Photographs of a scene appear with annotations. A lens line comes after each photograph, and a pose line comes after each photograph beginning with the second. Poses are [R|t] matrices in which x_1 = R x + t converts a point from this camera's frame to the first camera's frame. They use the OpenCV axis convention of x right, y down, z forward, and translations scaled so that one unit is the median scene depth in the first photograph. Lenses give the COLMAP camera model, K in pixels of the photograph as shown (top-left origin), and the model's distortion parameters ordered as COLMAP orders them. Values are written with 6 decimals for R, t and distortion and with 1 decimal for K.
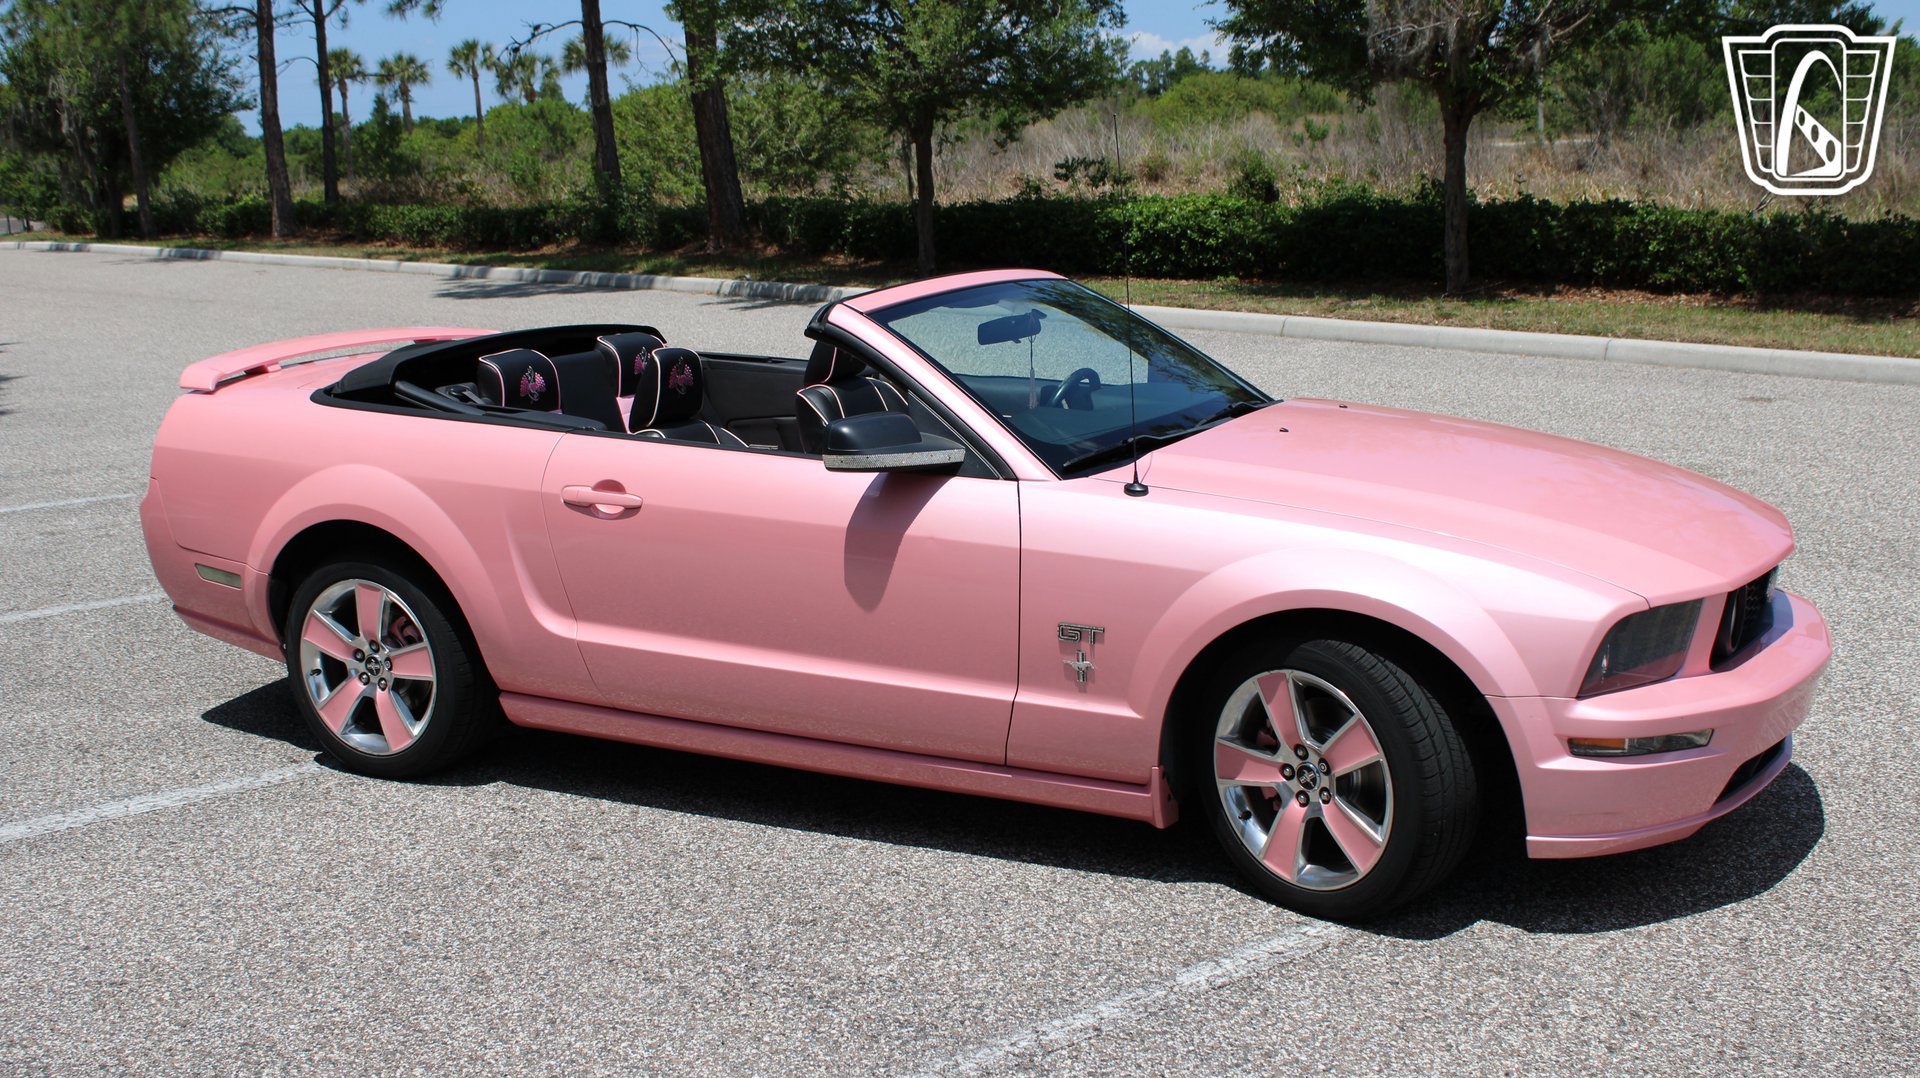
lens RADIAL K [[2096.7, 0, 949.9], [0, 2096.7, 543.1], [0, 0, 1]] dist [-0.117823, 0.156127]
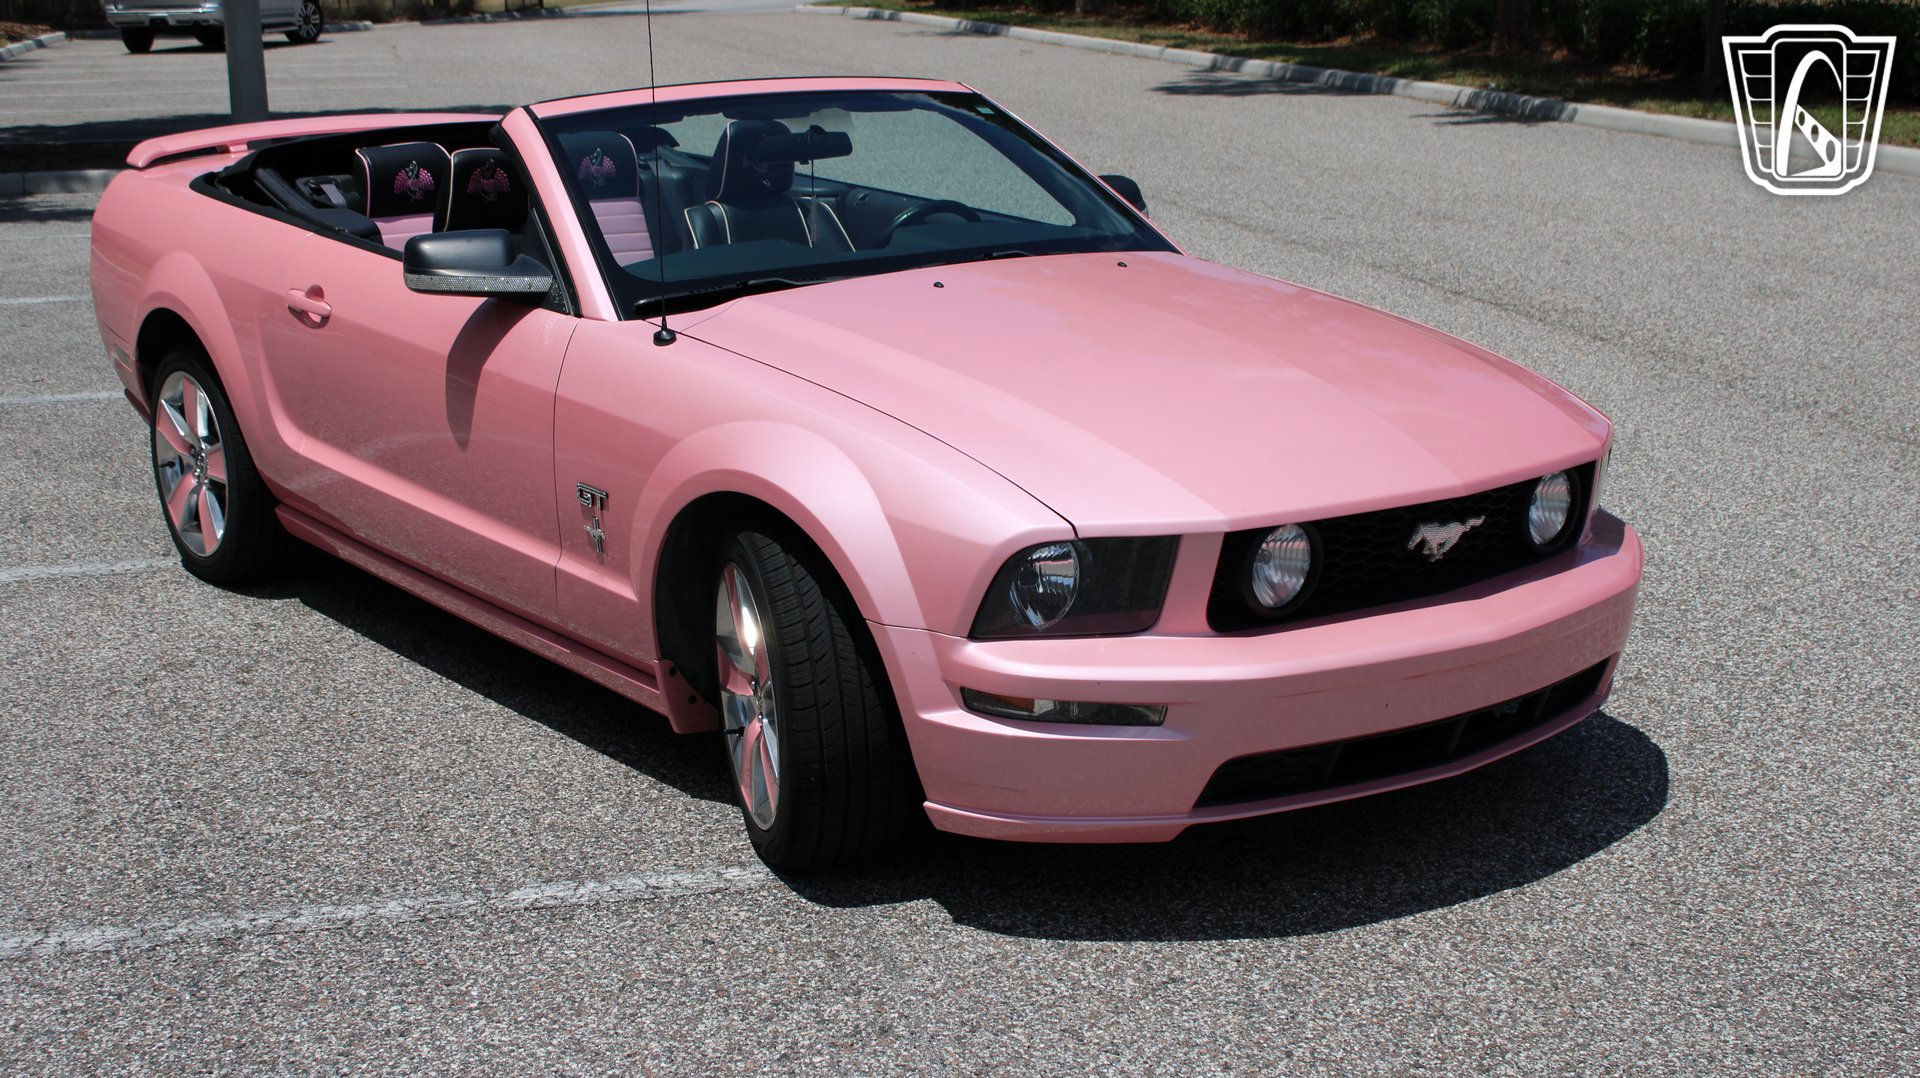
lens RADIAL K [[2503.3, 0, 960.0], [0, 2503.3, 539.0], [0, 0, 1]] dist [-0.078915, 0.145468]
pose [[0.909440, 0.116858, -0.399078, 0.511191], [-0.093864, 0.992622, 0.076758, -0.027888], [0.405103, -0.032348, 0.913699, 0.089717]]
